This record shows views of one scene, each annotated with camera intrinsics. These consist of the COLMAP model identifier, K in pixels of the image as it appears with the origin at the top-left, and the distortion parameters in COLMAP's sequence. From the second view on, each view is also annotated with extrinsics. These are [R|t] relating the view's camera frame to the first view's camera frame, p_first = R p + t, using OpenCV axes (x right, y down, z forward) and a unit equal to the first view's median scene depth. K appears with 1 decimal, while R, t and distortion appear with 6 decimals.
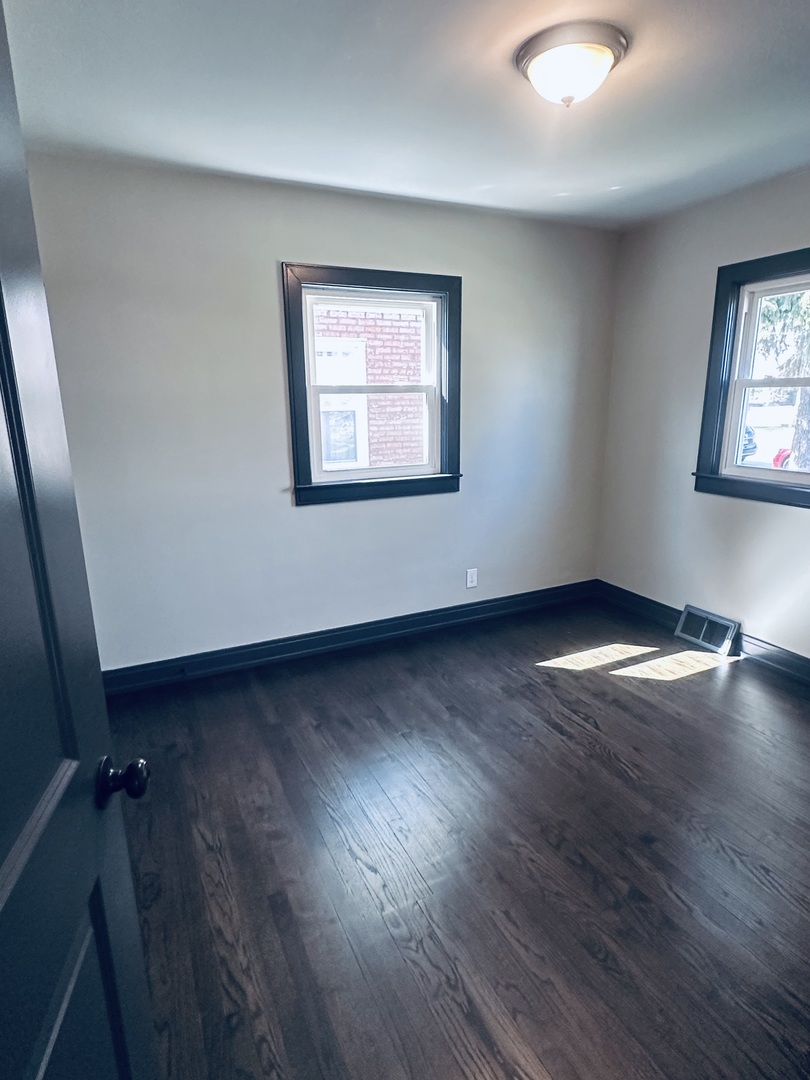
lens RADIAL K [[587.8, 0, 405.0], [0, 587.8, 540.0], [0, 0, 1]] dist [-0.000568, -0.000784]
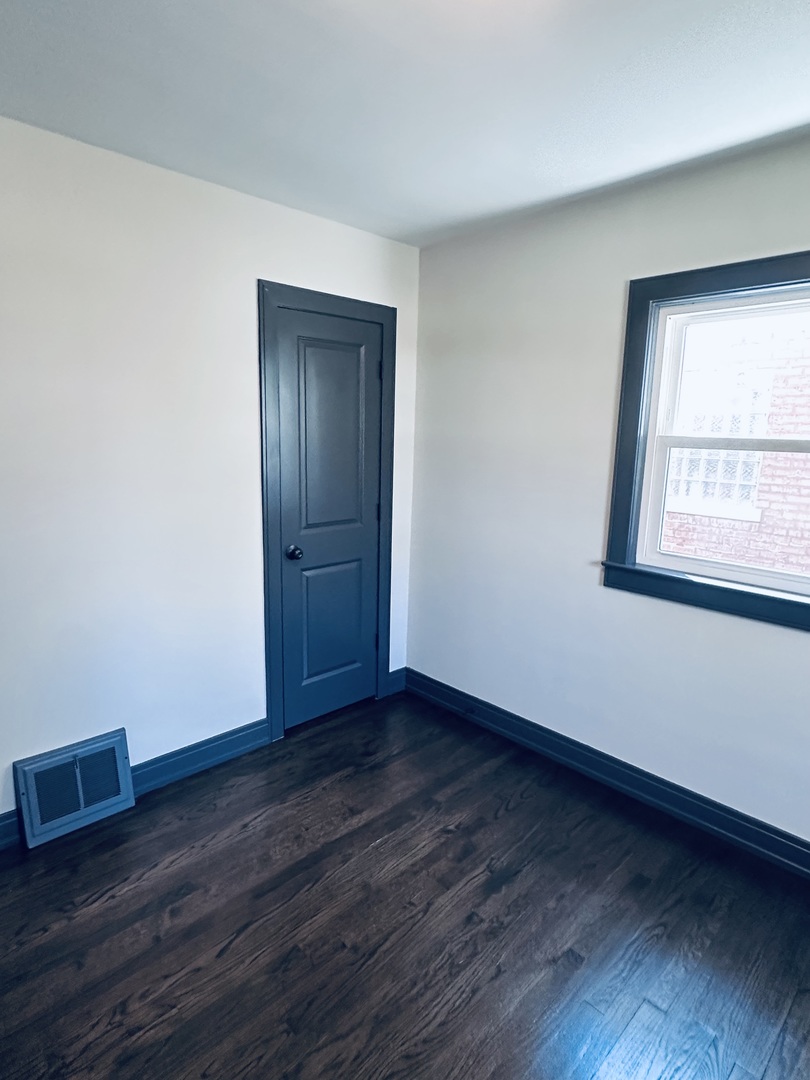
lens RADIAL K [[586.4, 0, 406.5], [0, 586.4, 539.4], [0, 0, 1]] dist [-0.000719, -0.000435]
pose [[0.313857, 0.199985, -0.928170, 0.496755], [-0.252850, 0.959870, 0.121315, -0.162954], [0.915184, 0.196612, 0.351828, 0.526327]]
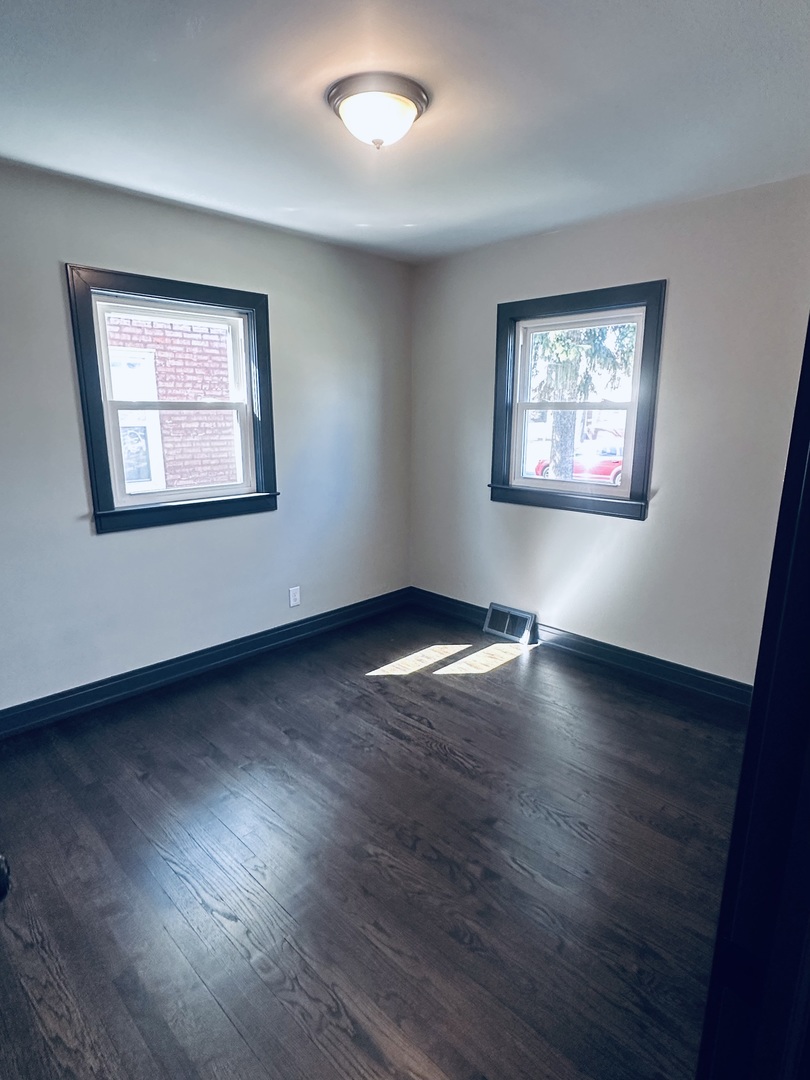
lens RADIAL K [[586.4, 0, 406.5], [0, 586.4, 539.4], [0, 0, 1]] dist [-0.000719, -0.000435]
pose [[0.940516, -0.059635, 0.334474, -0.045537], [0.067896, 0.997607, -0.013051, -0.007414], [-0.332895, 0.034984, 0.942315, 0.002485]]
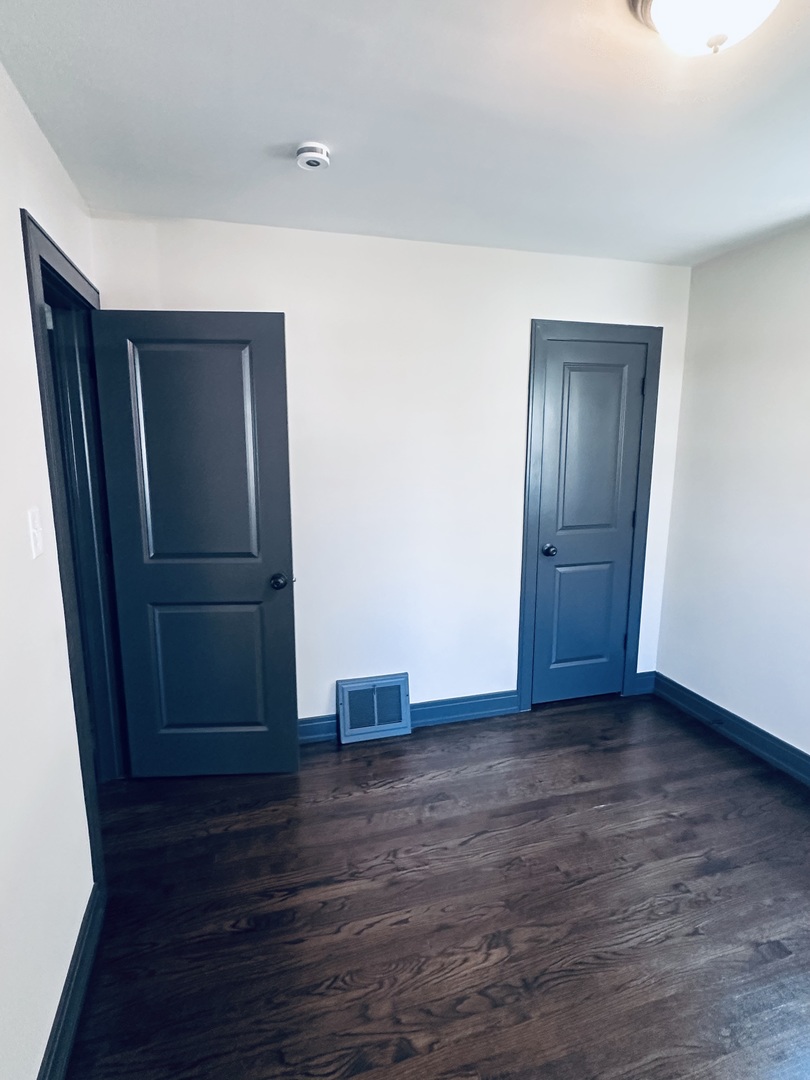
lens RADIAL K [[587.8, 0, 405.0], [0, 587.8, 540.0], [0, 0, 1]] dist [-0.000568, -0.000784]
pose [[-0.153213, 0.189170, -0.969918, 0.665784], [-0.233756, 0.946713, 0.221569, -0.179037], [0.960148, 0.260672, -0.100829, 0.545912]]
